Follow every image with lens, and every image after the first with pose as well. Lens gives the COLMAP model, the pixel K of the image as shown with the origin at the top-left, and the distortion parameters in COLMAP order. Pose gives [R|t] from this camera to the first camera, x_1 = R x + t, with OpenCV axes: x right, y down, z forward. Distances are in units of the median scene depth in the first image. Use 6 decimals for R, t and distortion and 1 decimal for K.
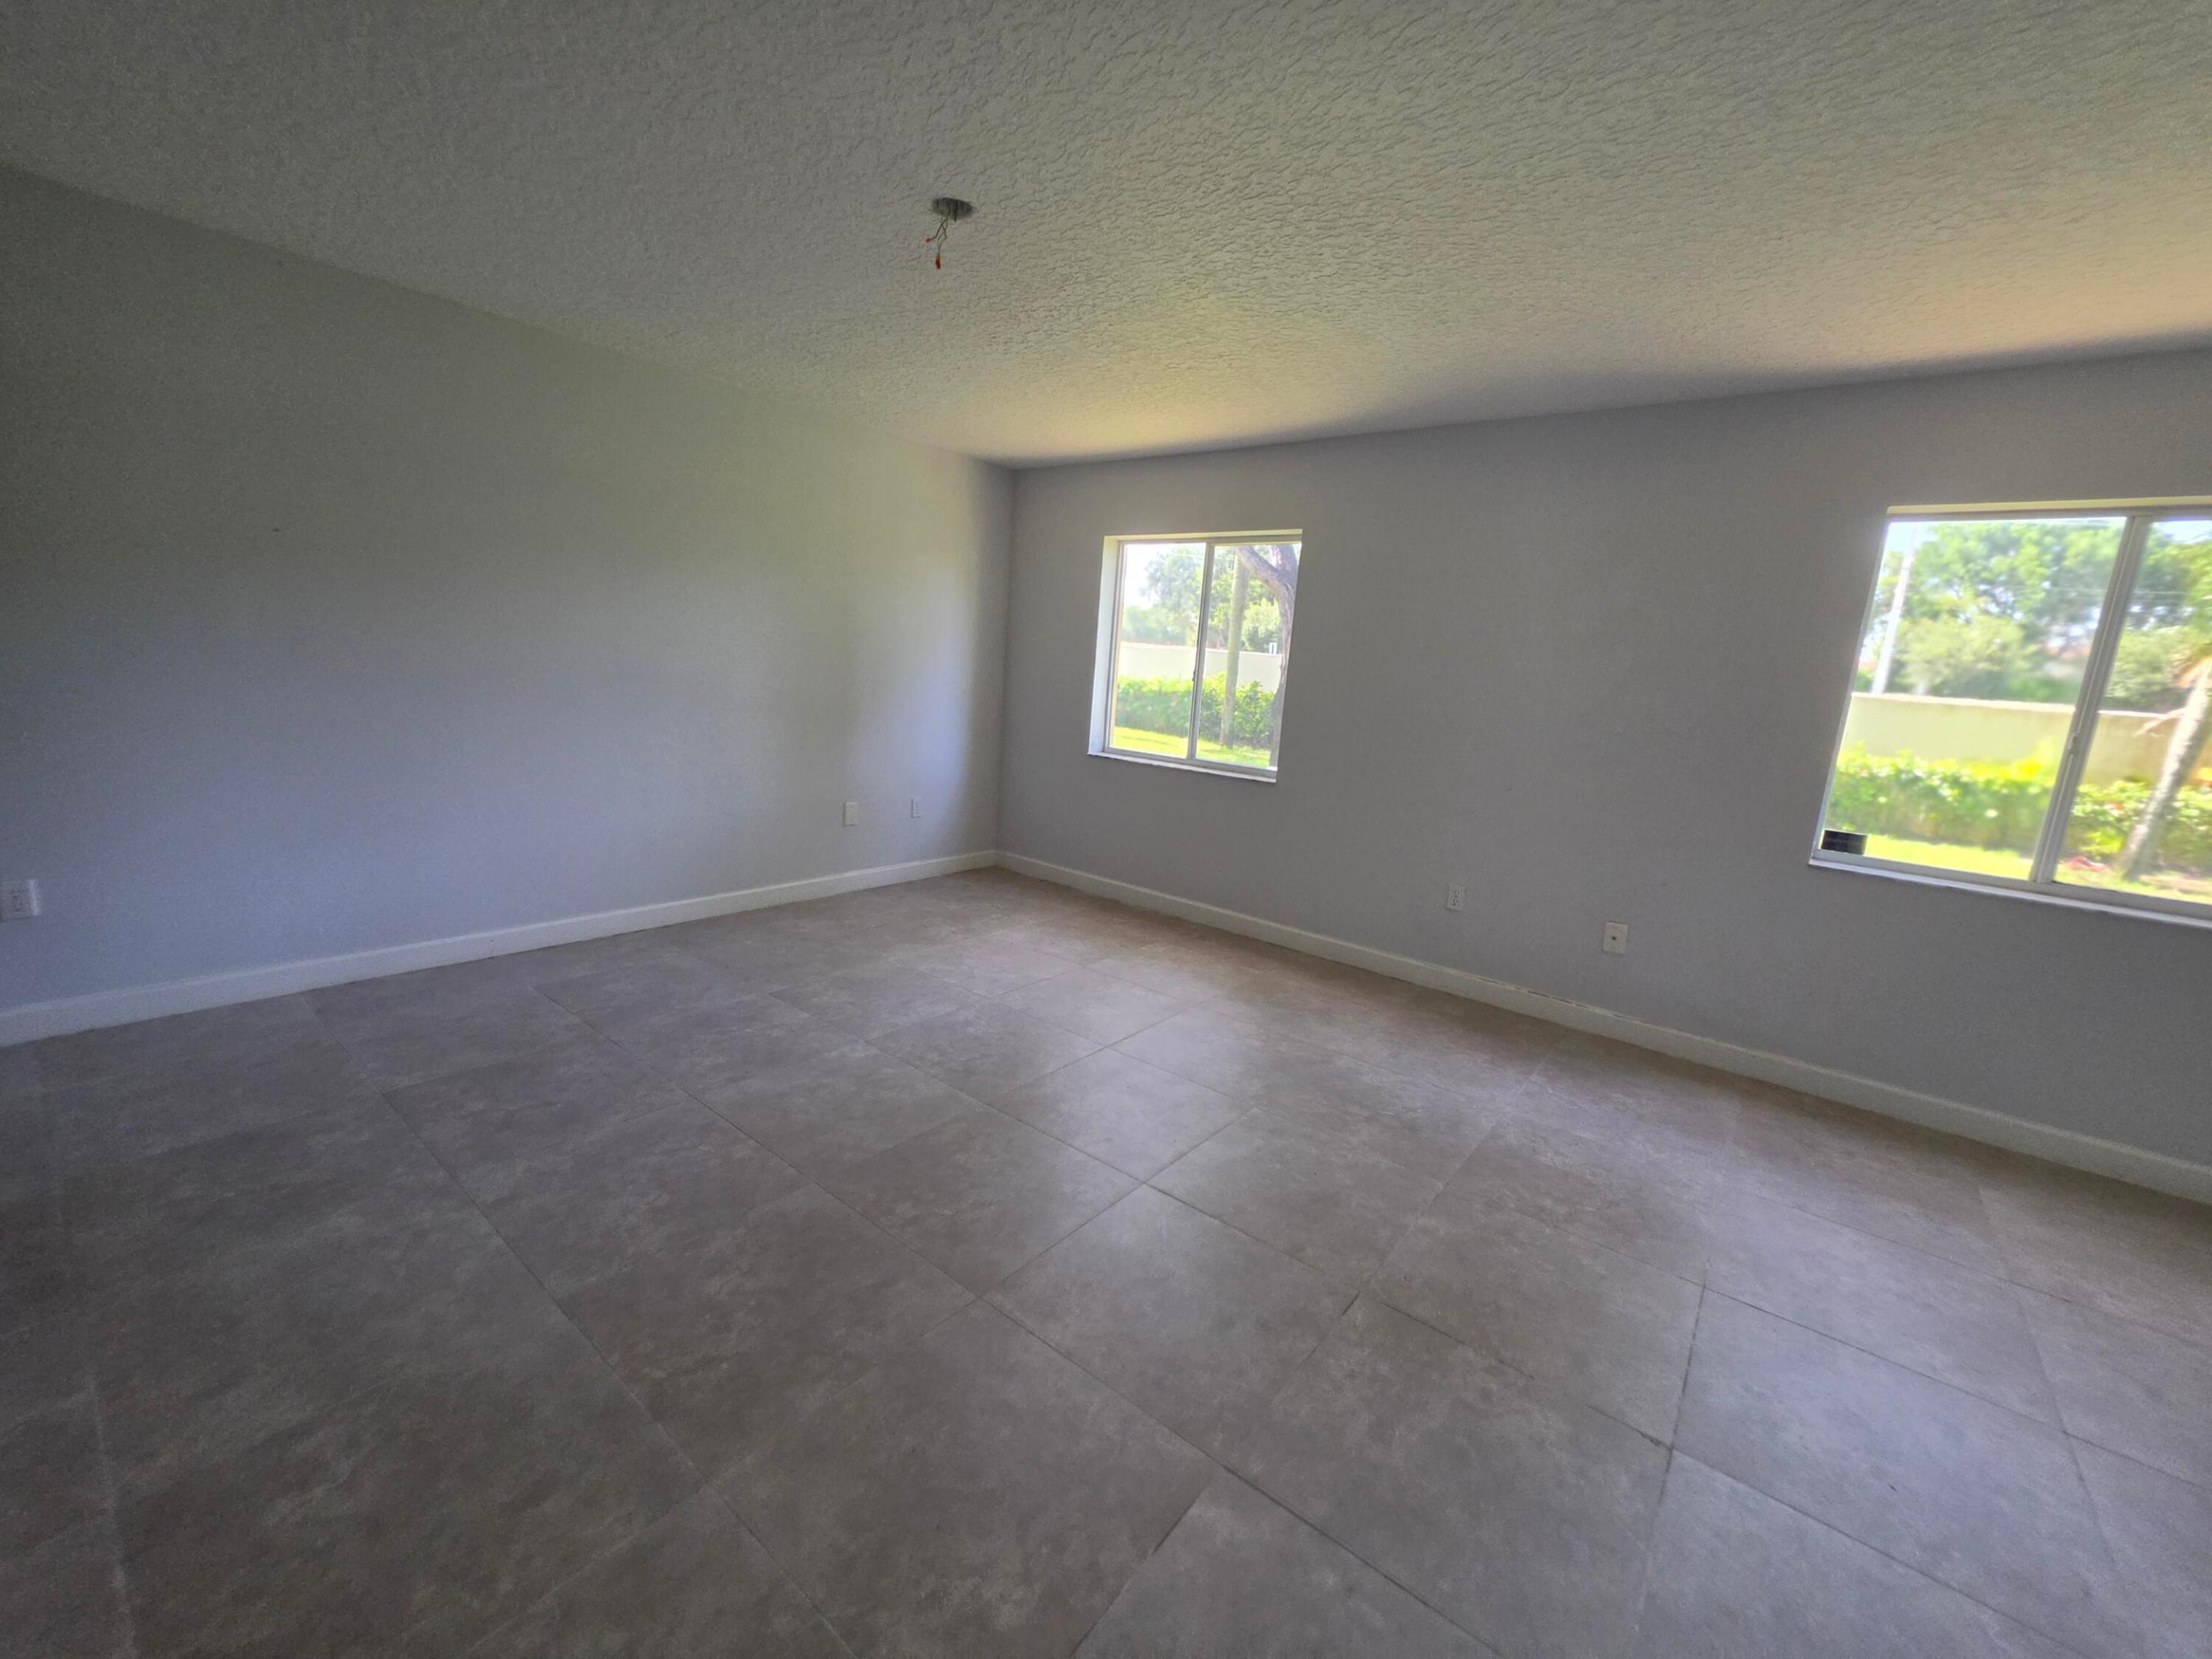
lens RADIAL K [[899.8, 0, 1103.9], [0, 899.8, 831.6], [0, 0, 1]] dist [-0.002389, 0.000672]
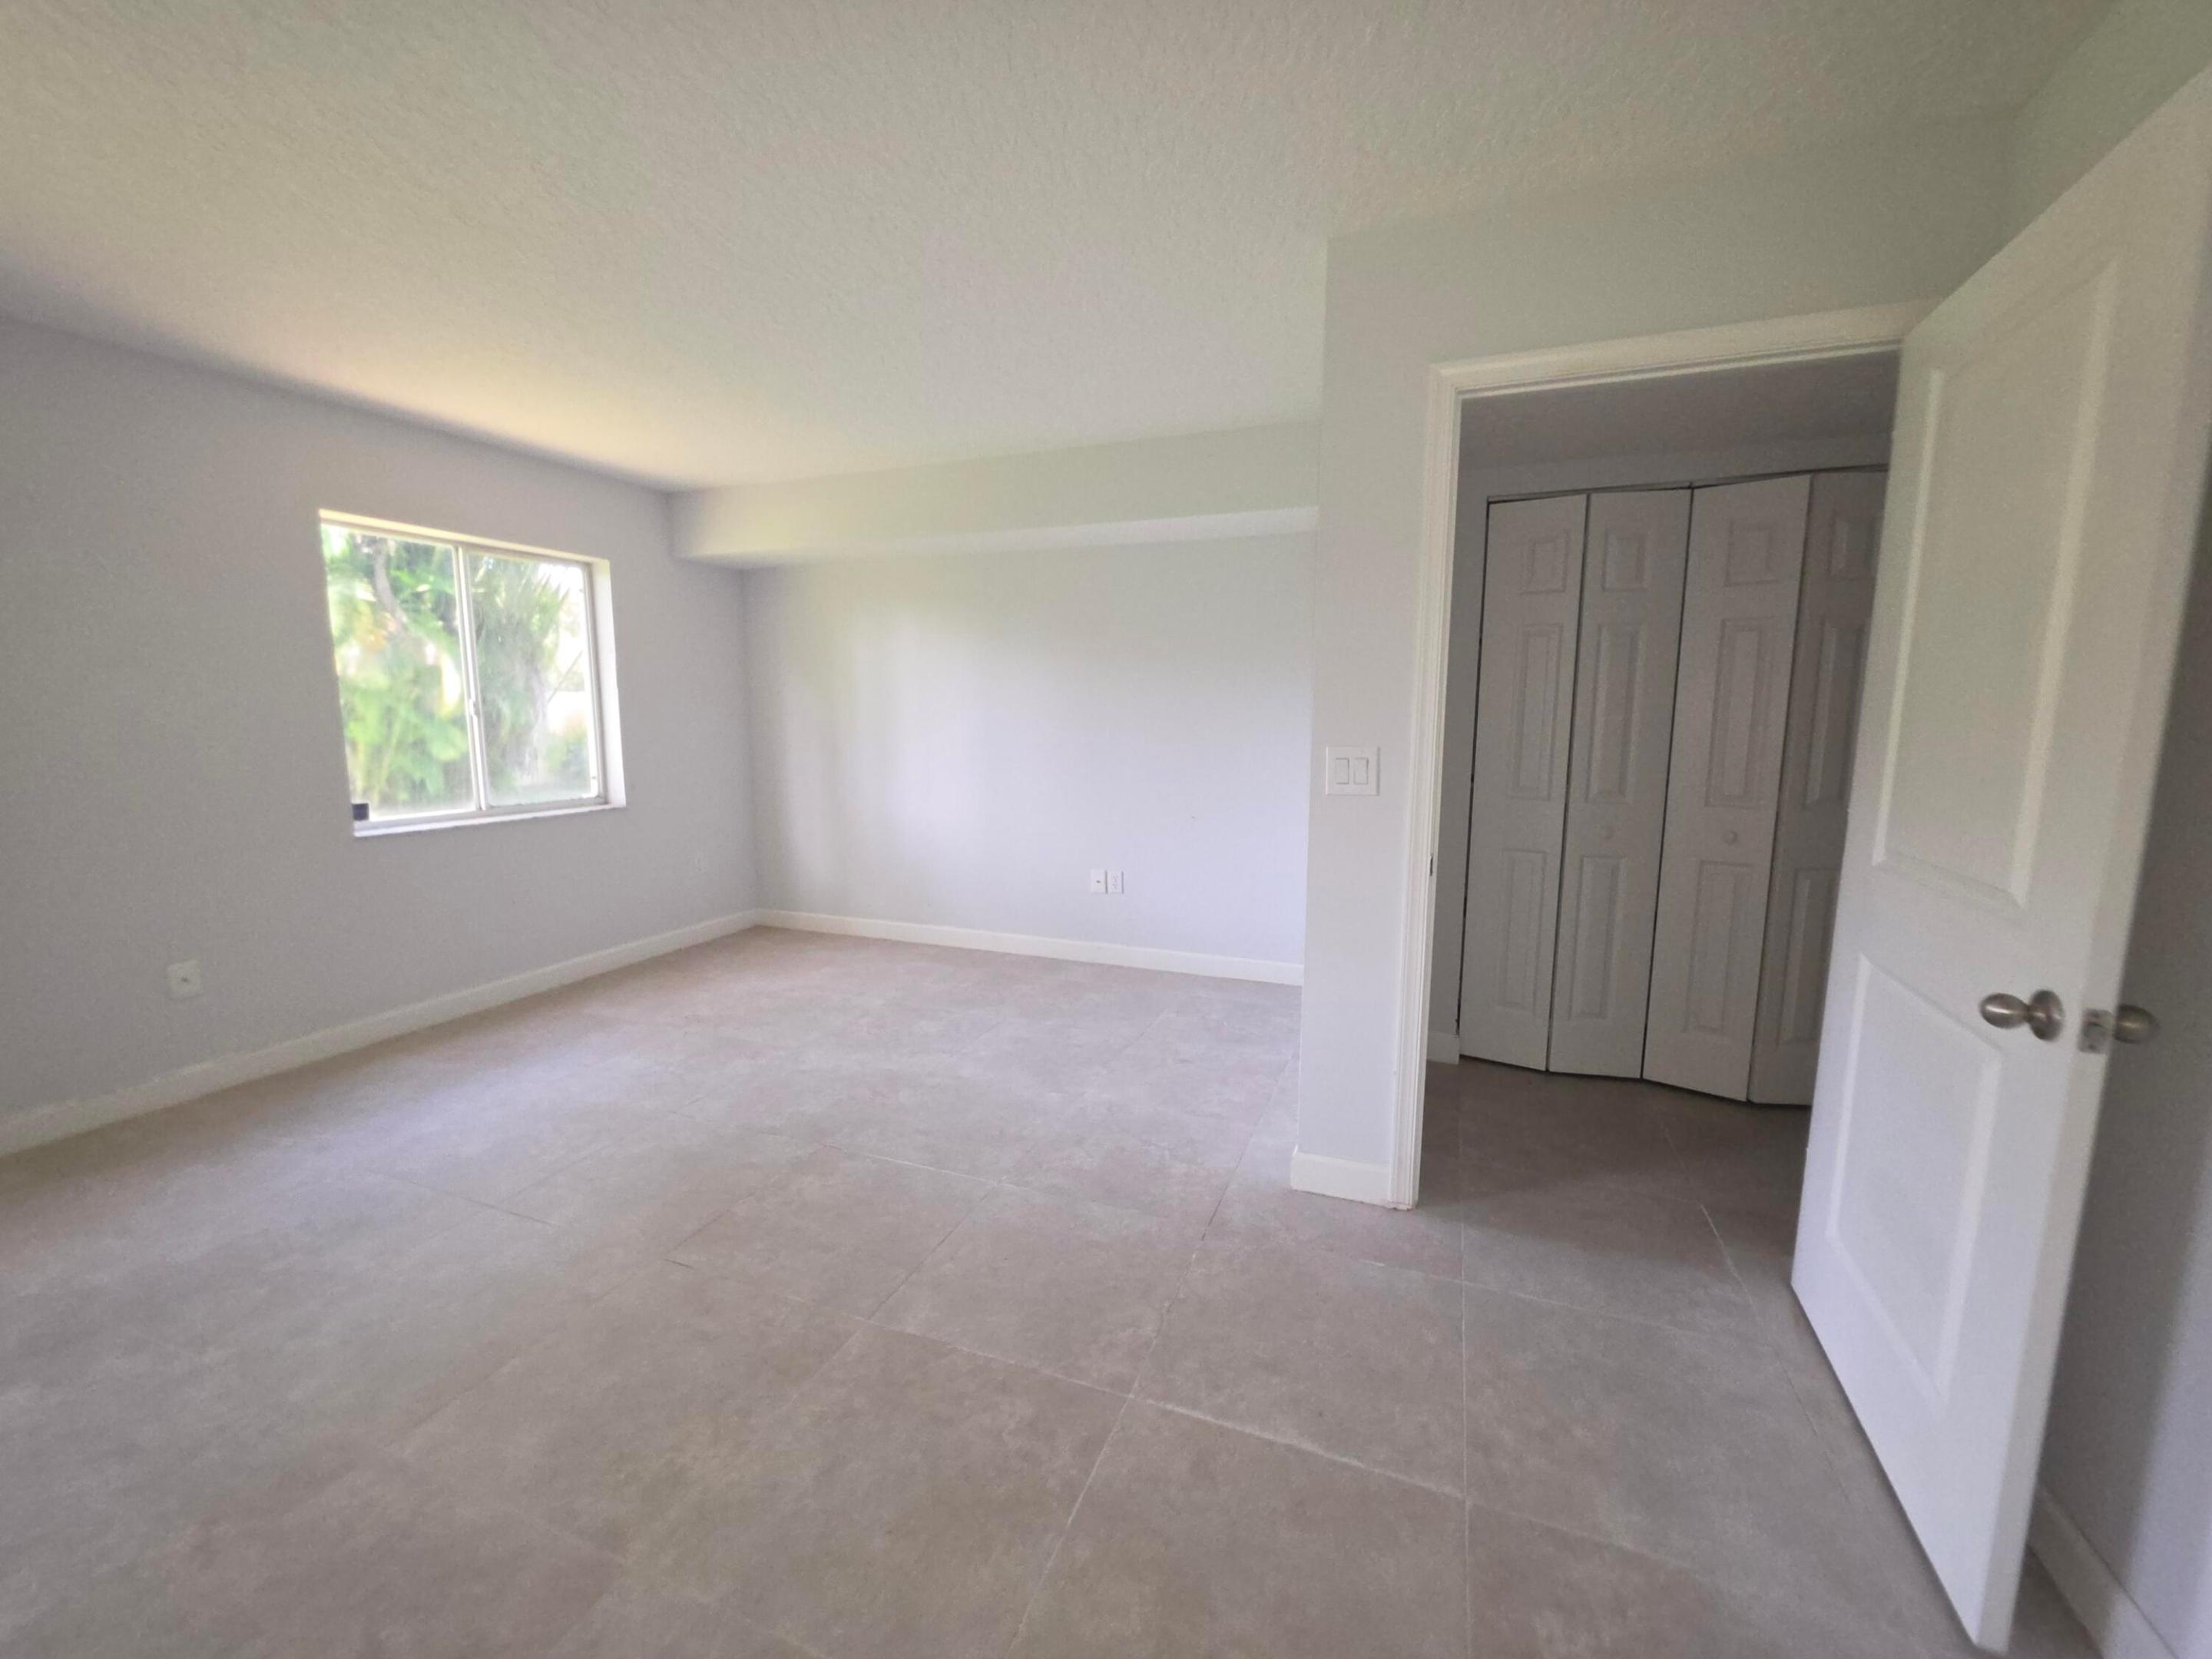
lens RADIAL K [[887.0, 0, 1104.6], [0, 887.0, 834.6], [0, 0, 1]] dist [-0.005471, 0.000088]
pose [[-0.297796, -0.206334, 0.932064, -0.470019], [0.152948, 0.953437, 0.259932, -0.102538], [-0.942298, 0.219964, -0.252371, 0.408050]]
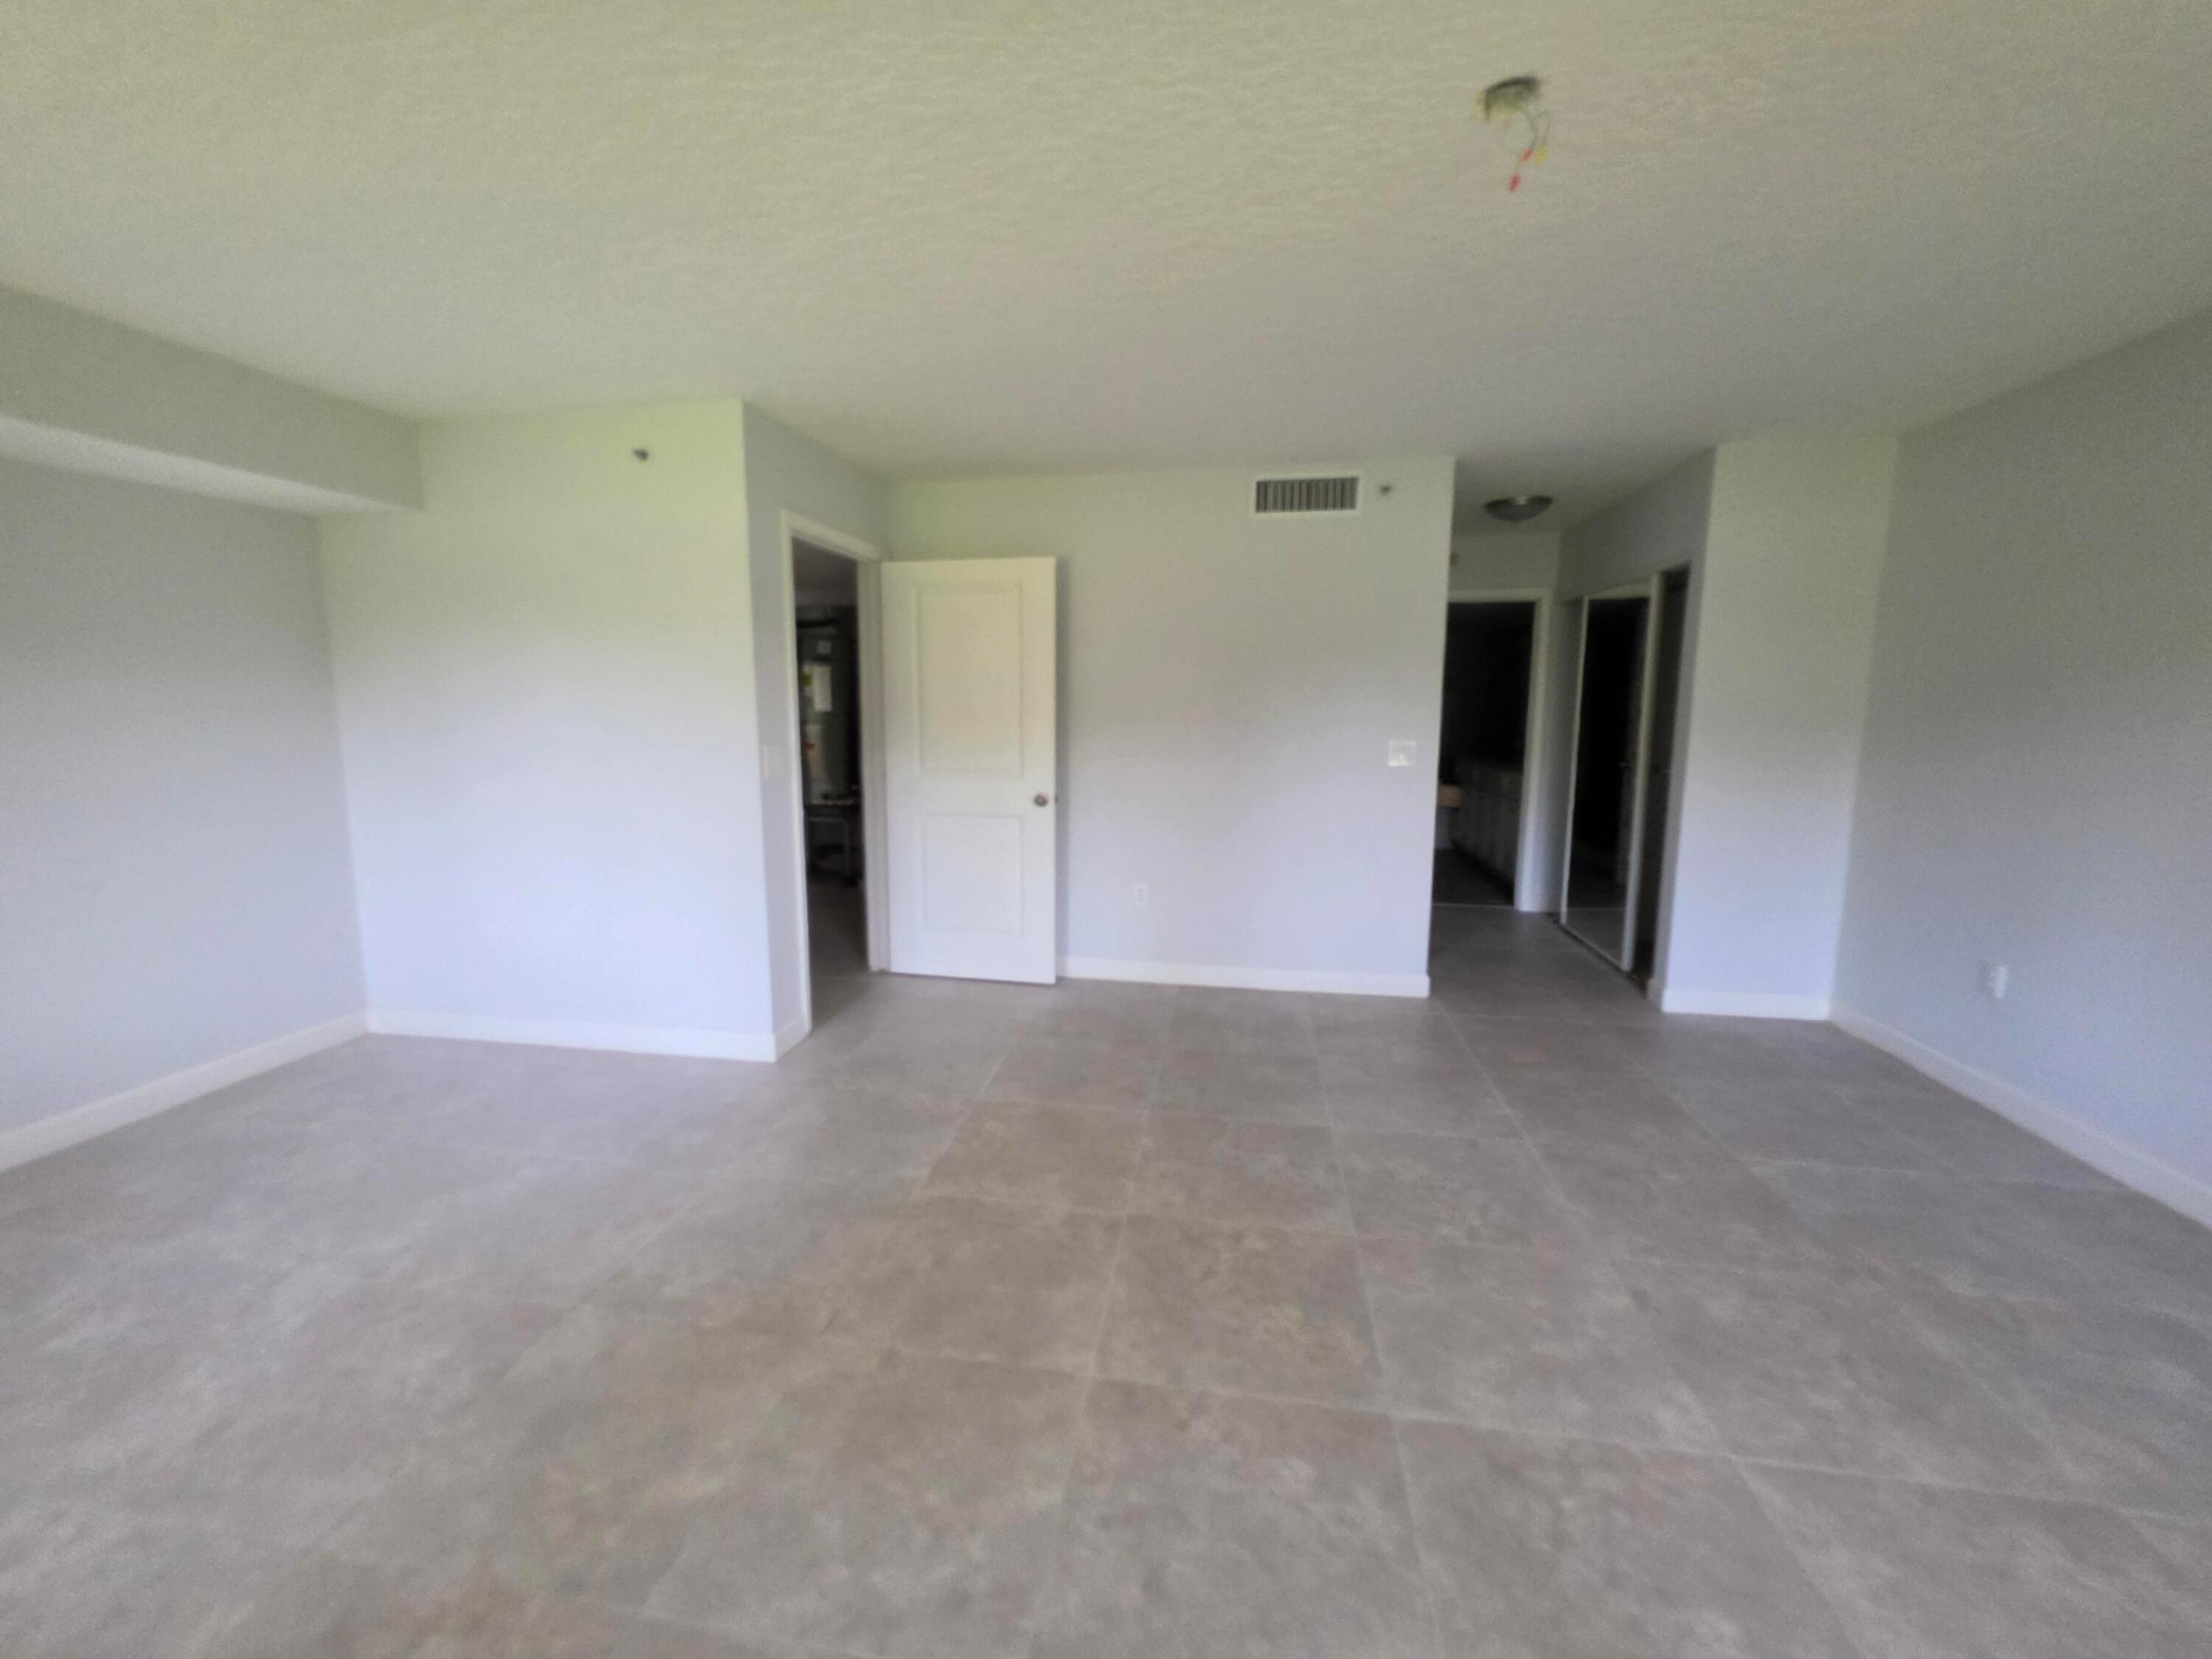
lens RADIAL K [[876.2, 0, 1089.8], [0, 876.2, 822.4], [0, 0, 1]] dist [-0.000624, 0.000155]
pose [[-0.873016, -0.006647, -0.487647, 0.308392], [-0.151475, 0.954150, 0.258173, -0.195021], [0.463572, 0.299255, -0.833995, 1.097453]]
